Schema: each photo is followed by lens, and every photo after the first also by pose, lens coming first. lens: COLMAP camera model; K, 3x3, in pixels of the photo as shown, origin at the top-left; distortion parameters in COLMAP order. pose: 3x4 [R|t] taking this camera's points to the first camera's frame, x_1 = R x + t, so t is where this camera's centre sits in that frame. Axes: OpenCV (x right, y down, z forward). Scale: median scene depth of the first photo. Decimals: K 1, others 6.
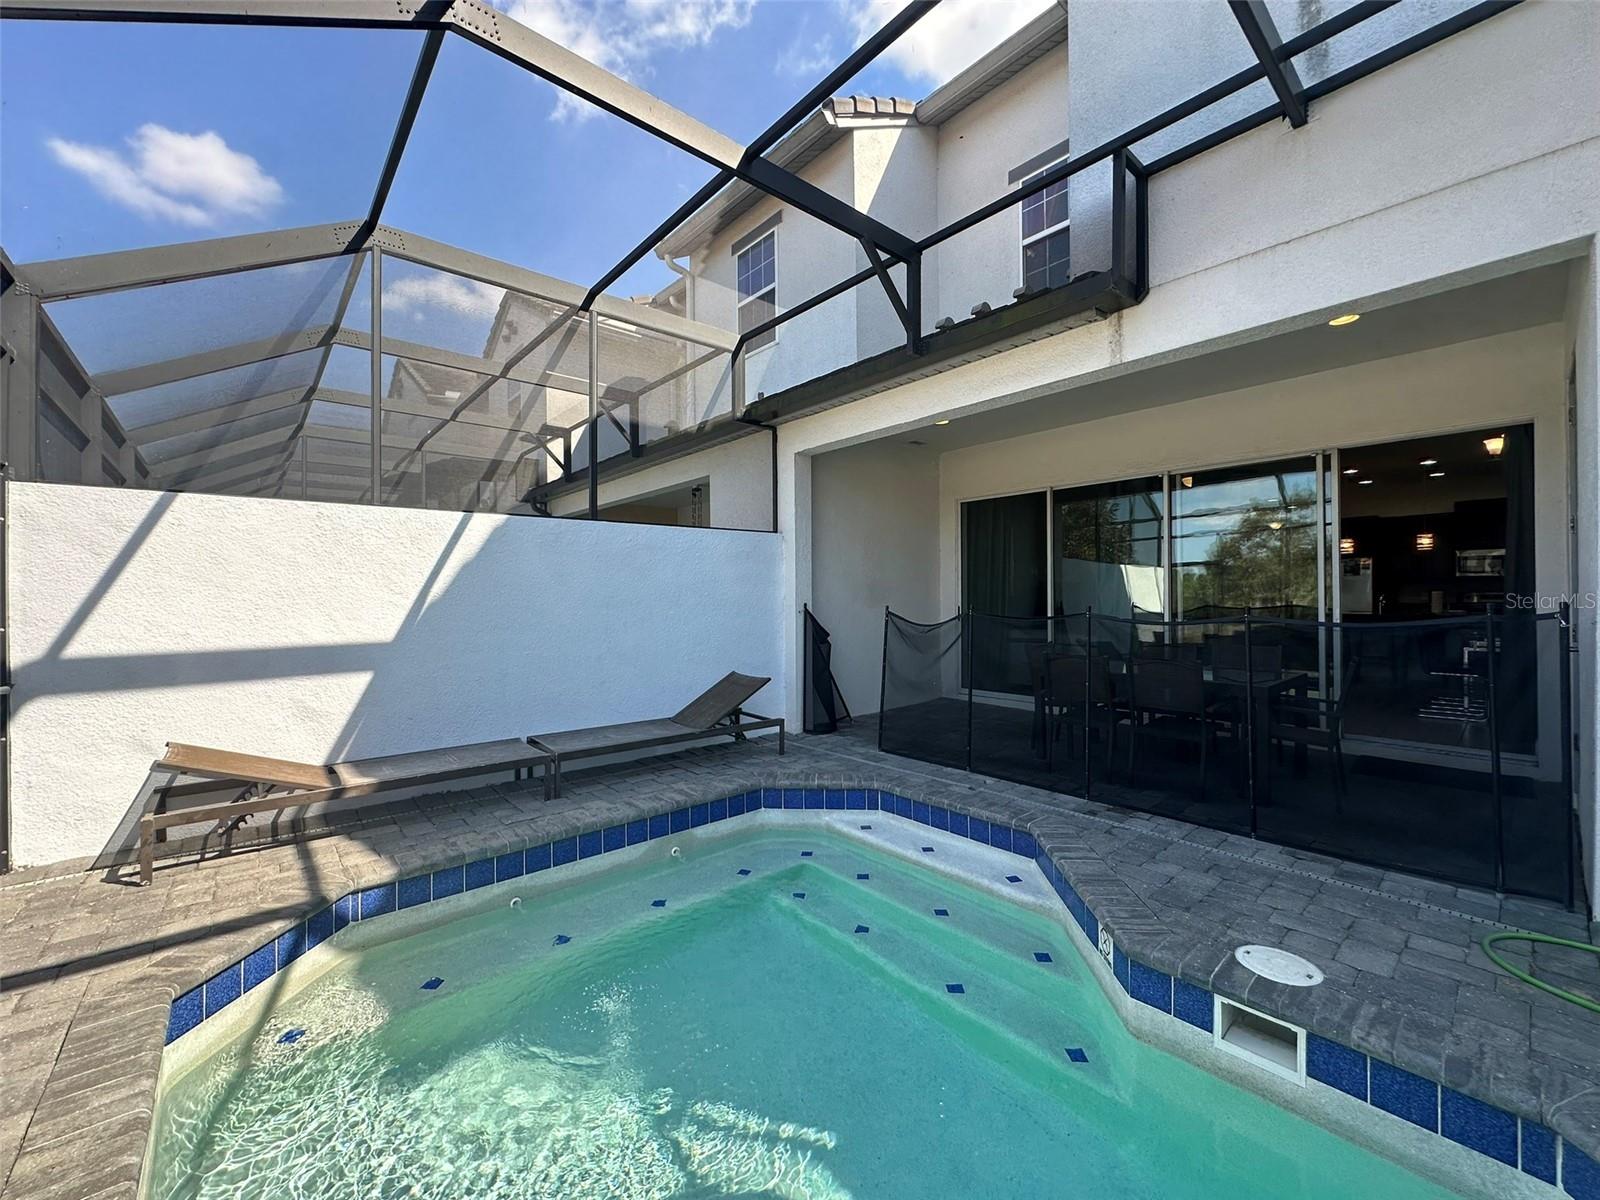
lens RADIAL K [[643.1, 0, 800.0], [0, 643.1, 597.8], [0, 0, 1]] dist [-0.000262, 0.000020]
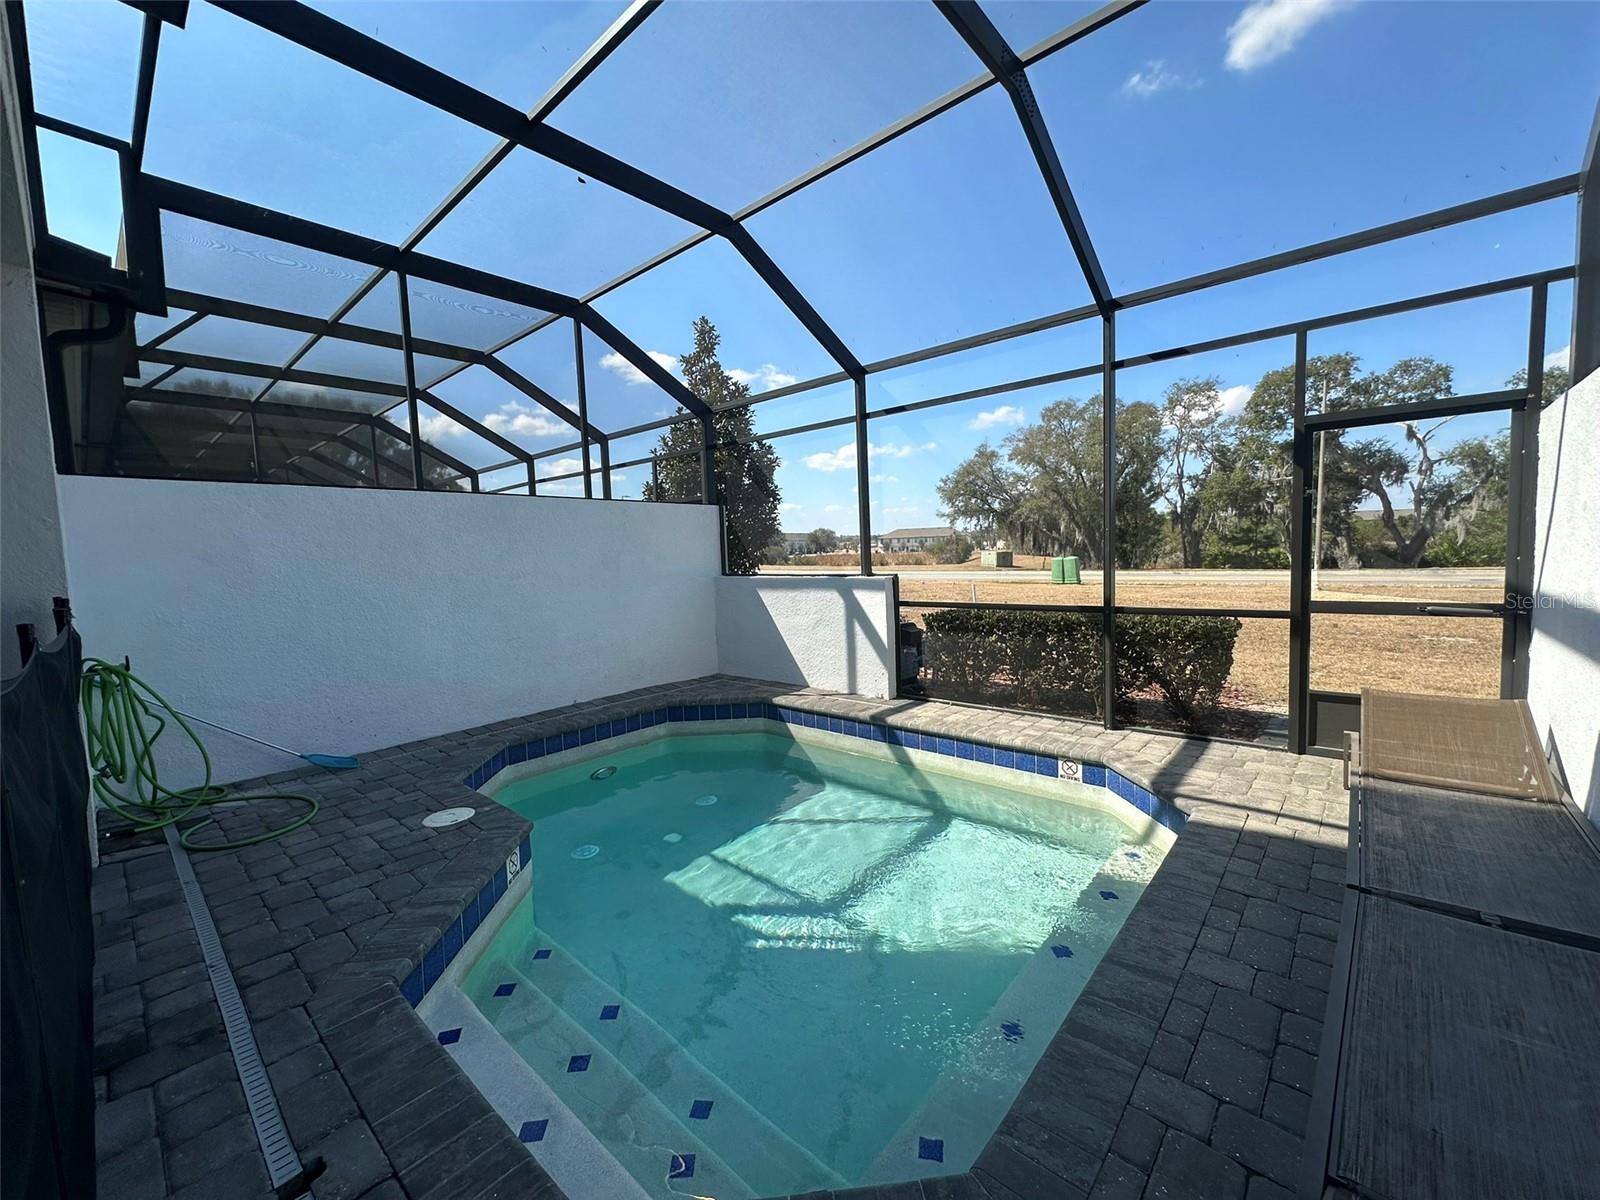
lens RADIAL K [[643.1, 0, 798.7], [0, 643.1, 599.0], [0, 0, 1]] dist [-0.000262, 0.000020]
pose [[-0.991058, 0.052346, -0.122739, 0.075102], [0.043735, 0.996457, 0.071837, -0.012692], [0.126065, 0.065827, -0.989836, 2.239194]]
